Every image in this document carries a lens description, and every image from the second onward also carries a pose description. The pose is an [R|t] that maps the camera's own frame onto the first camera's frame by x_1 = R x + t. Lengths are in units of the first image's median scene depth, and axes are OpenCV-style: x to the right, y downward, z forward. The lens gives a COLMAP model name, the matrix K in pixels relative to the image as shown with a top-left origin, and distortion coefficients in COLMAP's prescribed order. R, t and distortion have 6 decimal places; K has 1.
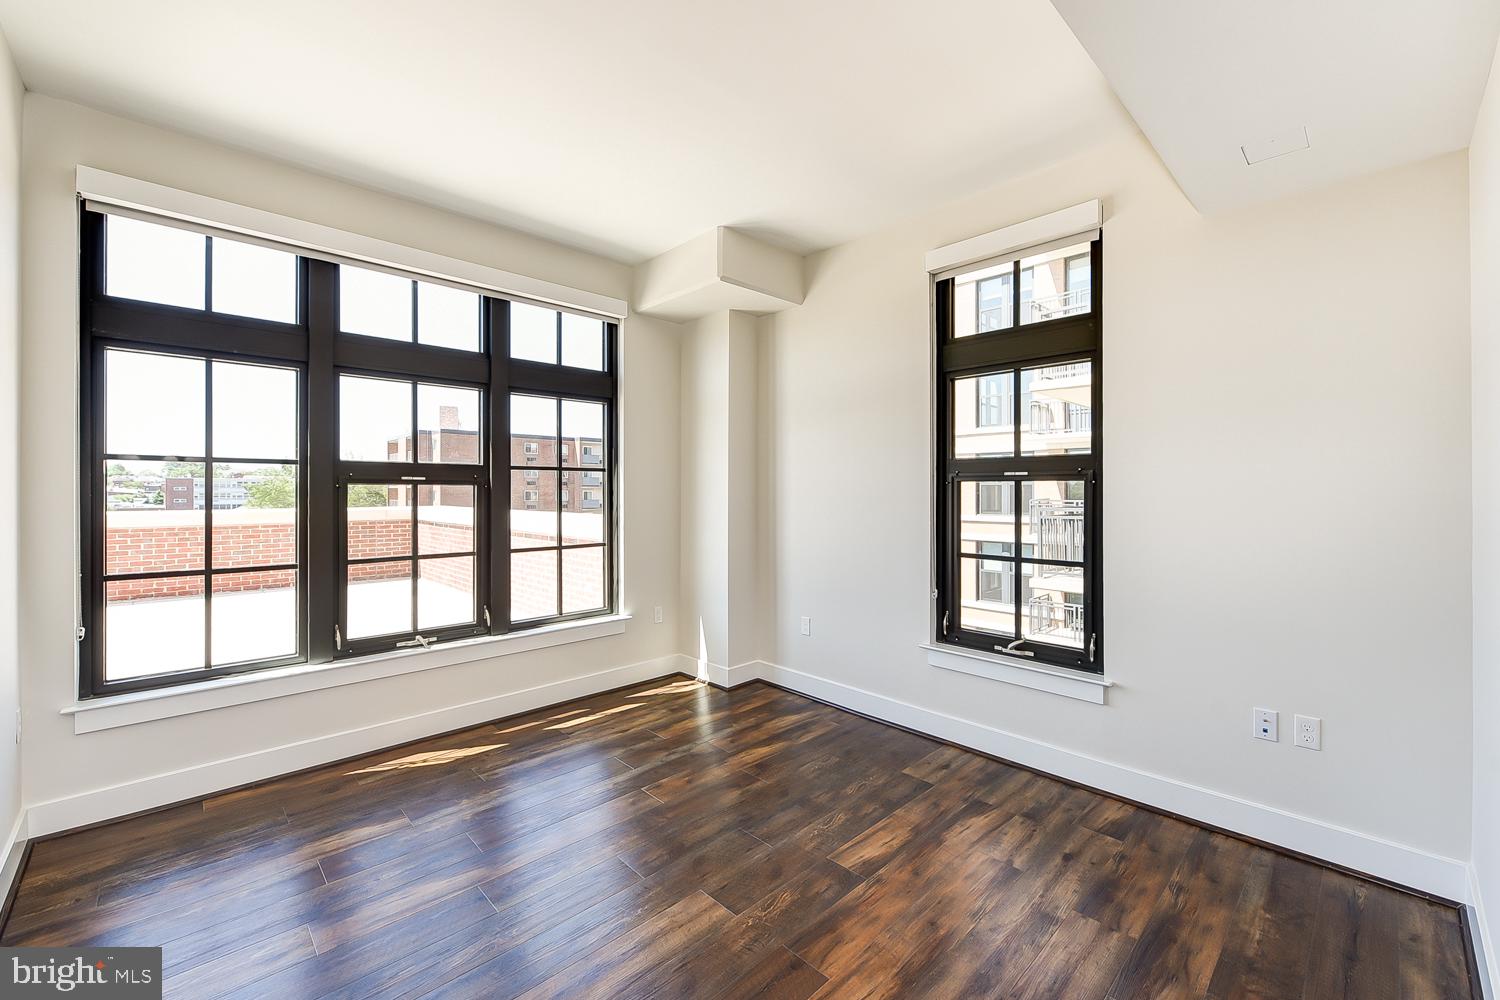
lens RADIAL K [[613.8, 0, 723.4], [0, 613.8, 494.3], [0, 0, 1]] dist [0.001700, -0.000055]
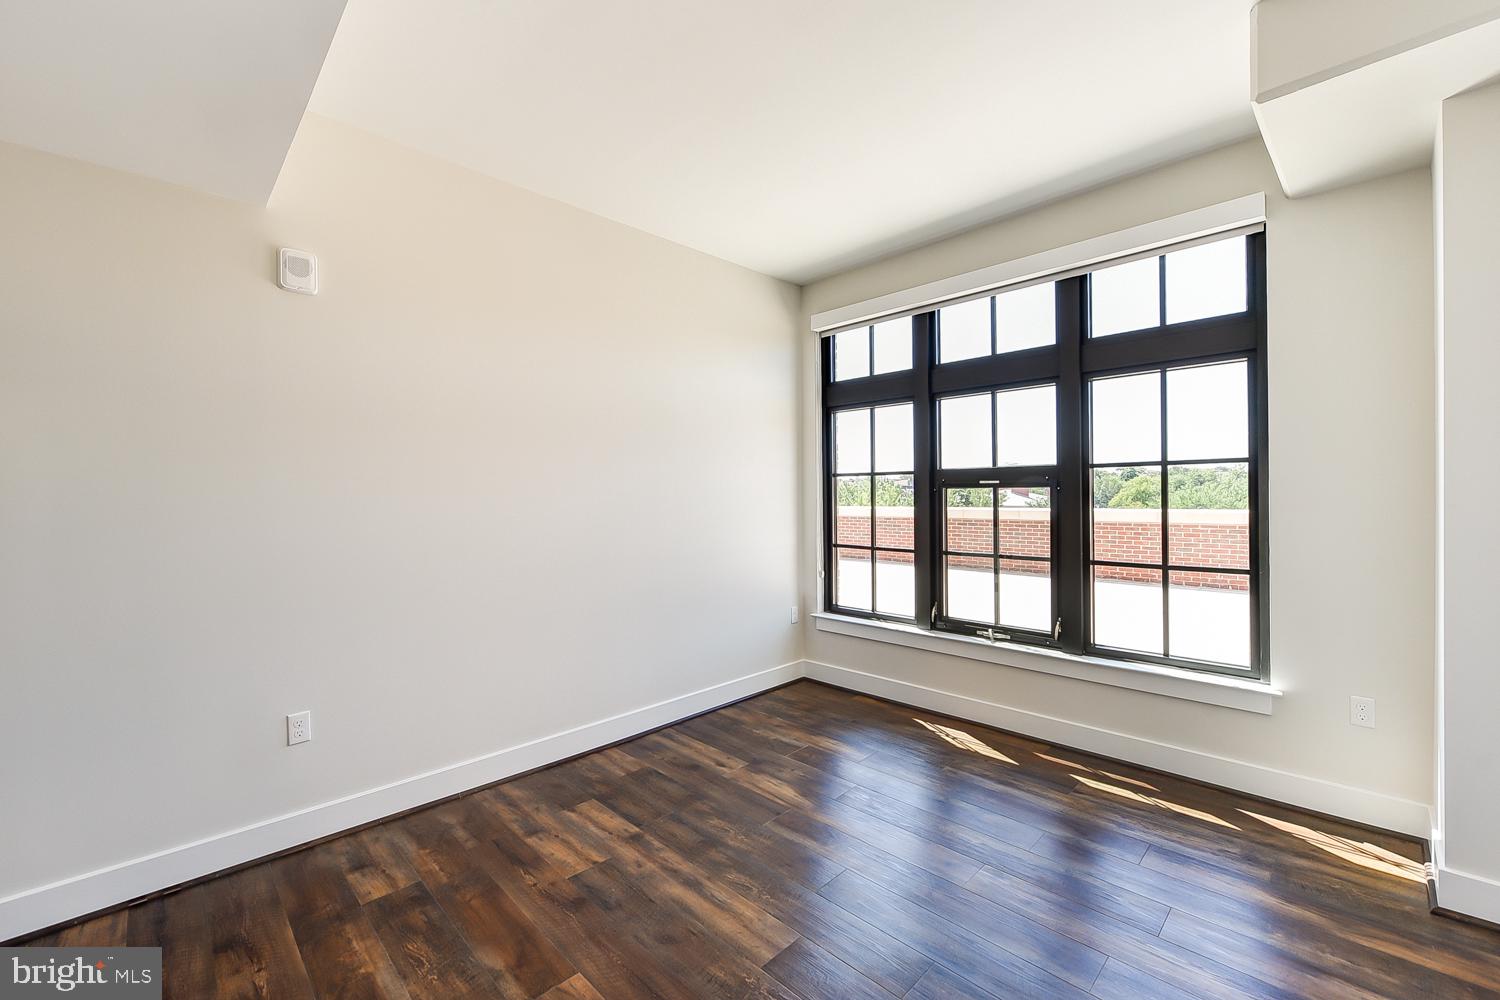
lens RADIAL K [[613.8, 0, 750.1], [0, 613.8, 492.6], [0, 0, 1]] dist [0.001700, -0.000055]
pose [[0.032076, -0.003359, -0.999480, 0.584473], [0.005386, 0.999980, -0.003188, -0.006582], [0.999471, -0.005281, 0.032094, 0.575649]]
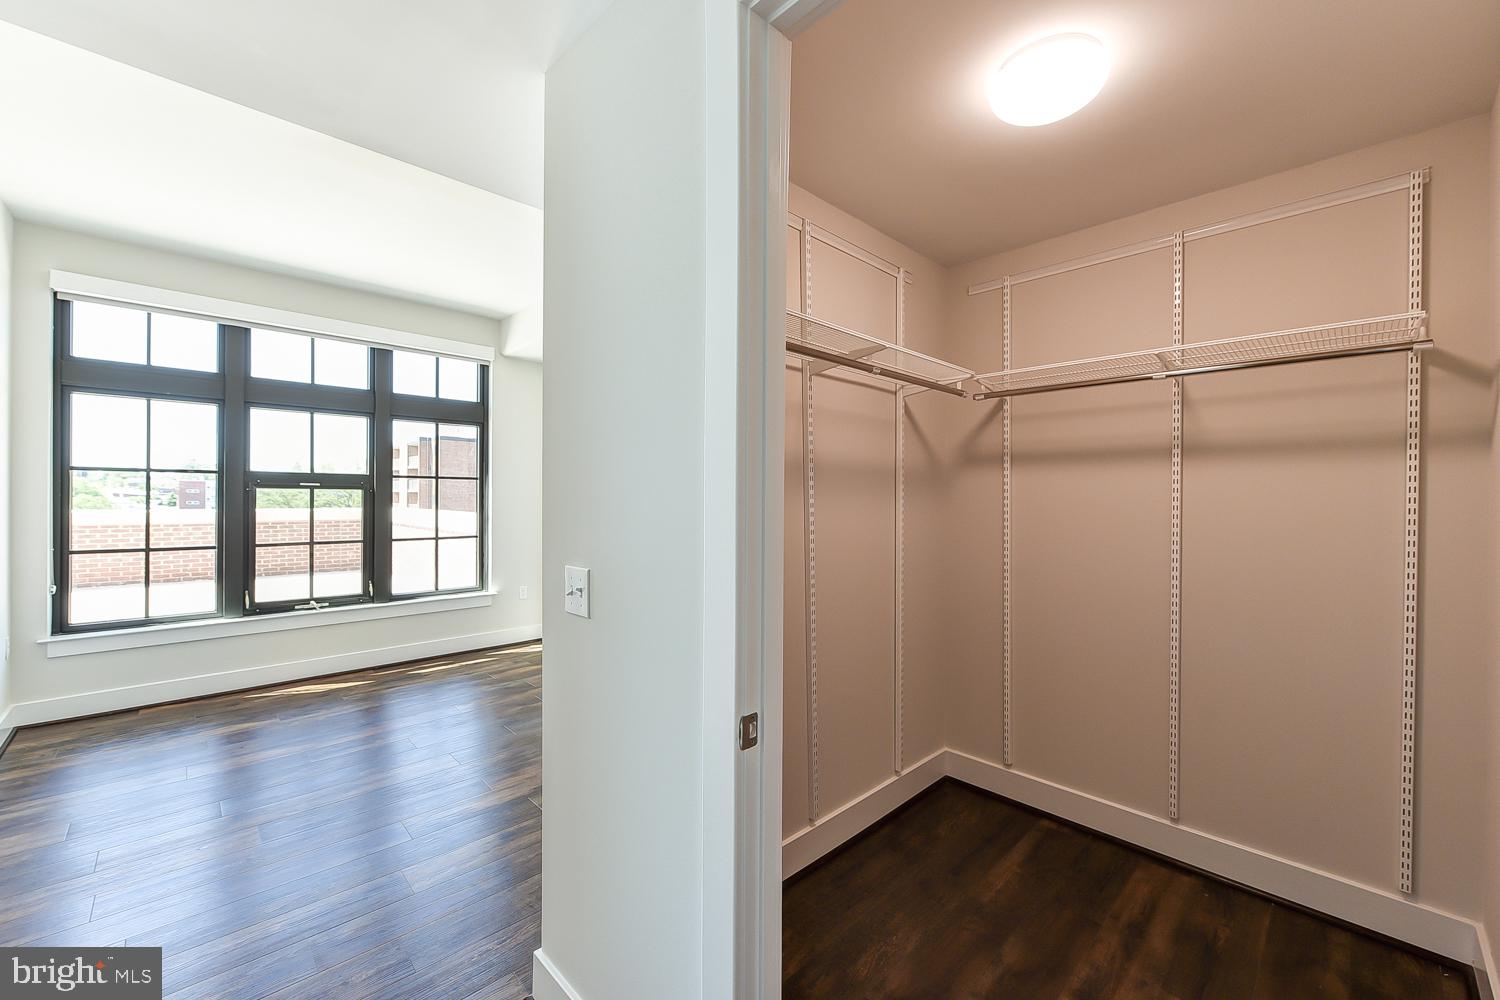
lens RADIAL K [[613.8, 0, 745.1], [0, 613.8, 503.1], [0, 0, 1]] dist [0.001700, -0.000055]
pose [[0.999986, 0.003890, 0.003565, 0.467438], [-0.003888, 0.999992, -0.000557, 0.012452], [-0.003567, 0.000543, 0.999993, -0.366429]]
